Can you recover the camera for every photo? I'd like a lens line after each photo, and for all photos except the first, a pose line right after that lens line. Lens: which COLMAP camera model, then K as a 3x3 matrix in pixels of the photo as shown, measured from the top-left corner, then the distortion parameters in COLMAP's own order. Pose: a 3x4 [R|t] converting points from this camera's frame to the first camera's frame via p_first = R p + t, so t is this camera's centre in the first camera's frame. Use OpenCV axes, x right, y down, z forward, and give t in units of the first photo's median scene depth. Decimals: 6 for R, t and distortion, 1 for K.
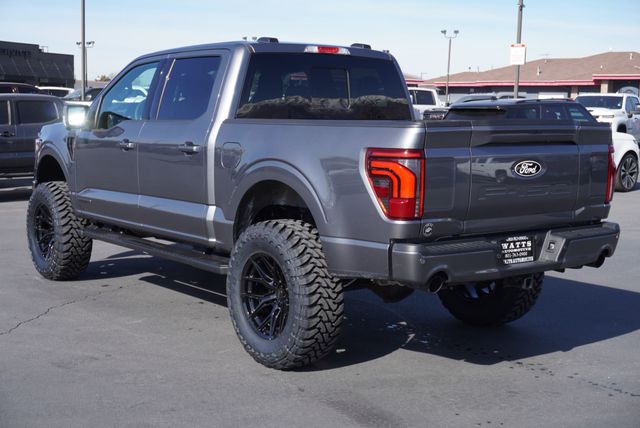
lens RADIAL K [[922.2, 0, 261.4], [0, 922.2, 213.3], [0, 0, 1]] dist [-0.100289, 0.037763]
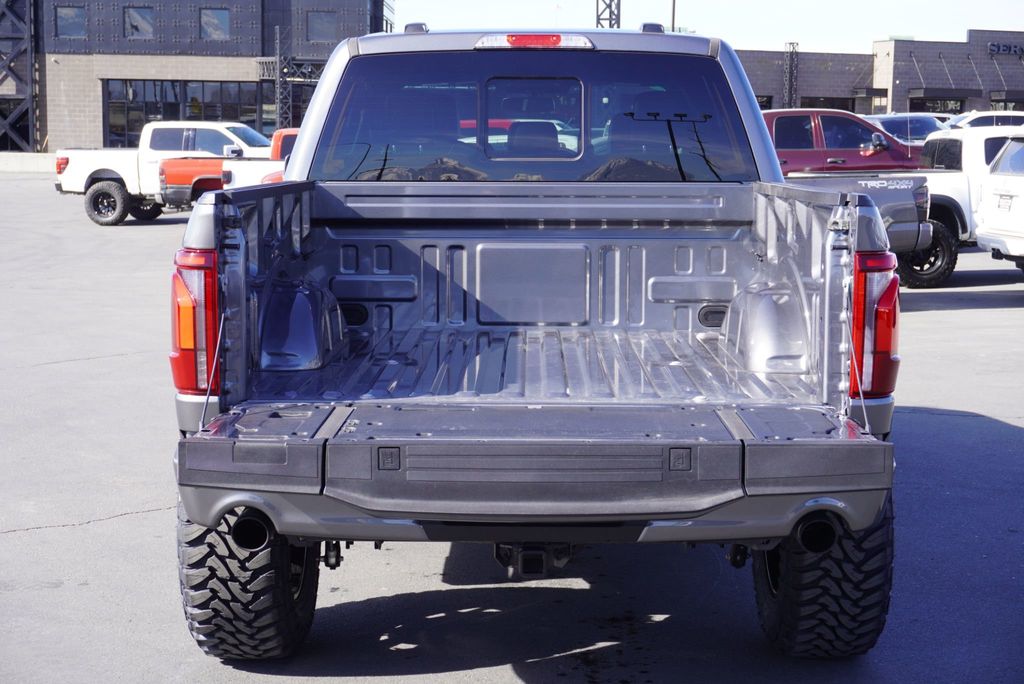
lens RADIAL K [[1605.0, 0, 512.0], [0, 1605.0, 342.0], [0, 0, 1]] dist [0.013668, -0.083564]
pose [[0.821166, 0.067517, -0.566682, 0.784179], [-0.063830, 0.997612, 0.026364, -0.053490], [0.567109, 0.014522, 0.823515, 0.397306]]
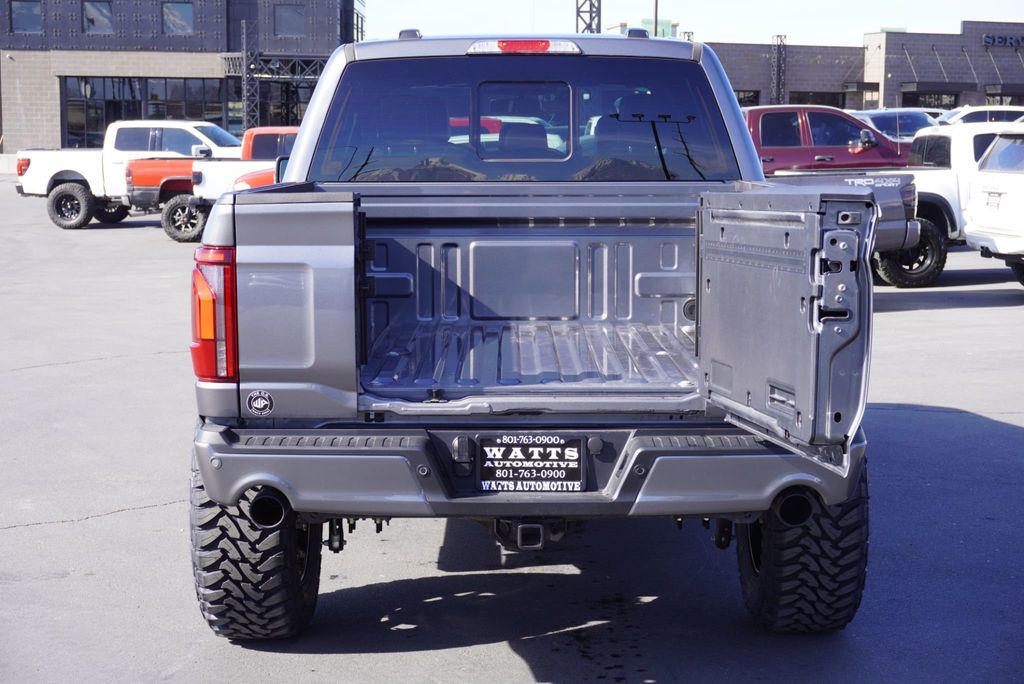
lens RADIAL K [[1692.3, 0, 512.0], [0, 1692.3, 342.0], [0, 0, 1]] dist [-0.017043, 0.057177]
pose [[0.829391, 0.059620, -0.555478, 0.838866], [-0.057783, 0.998111, 0.020851, -0.044970], [0.555672, 0.014804, 0.831270, 0.297054]]
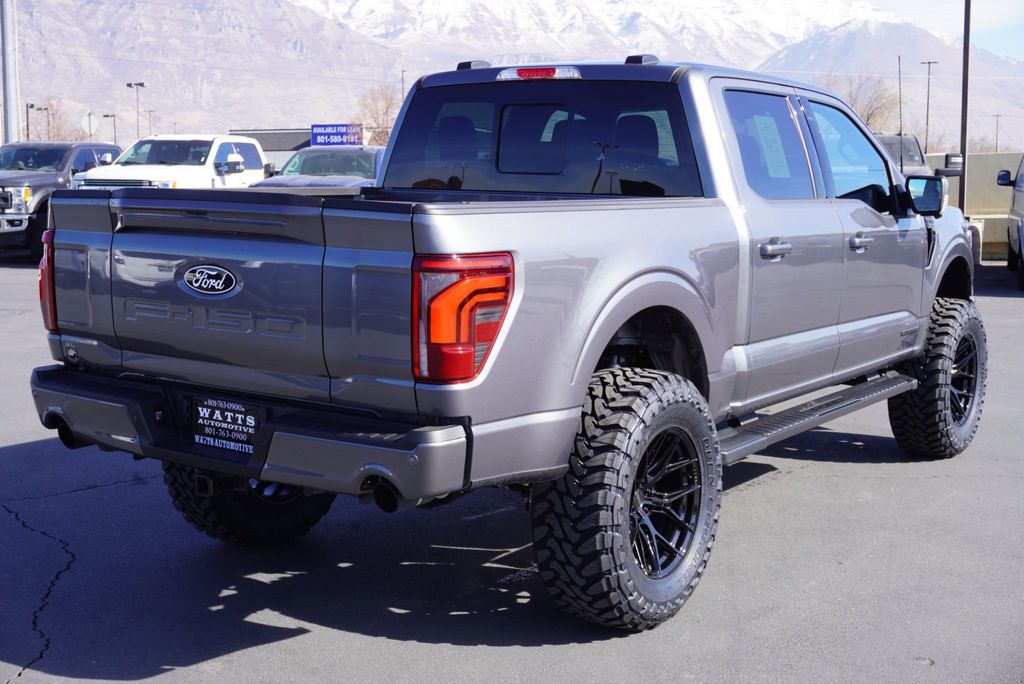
lens RADIAL K [[1359.1, 0, 512.0], [0, 1359.1, 342.0], [0, 0, 1]] dist [-0.004136, 0.038639]
pose [[0.369054, 0.123495, -0.921167, 1.226666], [-0.120178, 0.989153, 0.084462, -0.112819], [0.921606, 0.079533, 0.379892, 0.938215]]
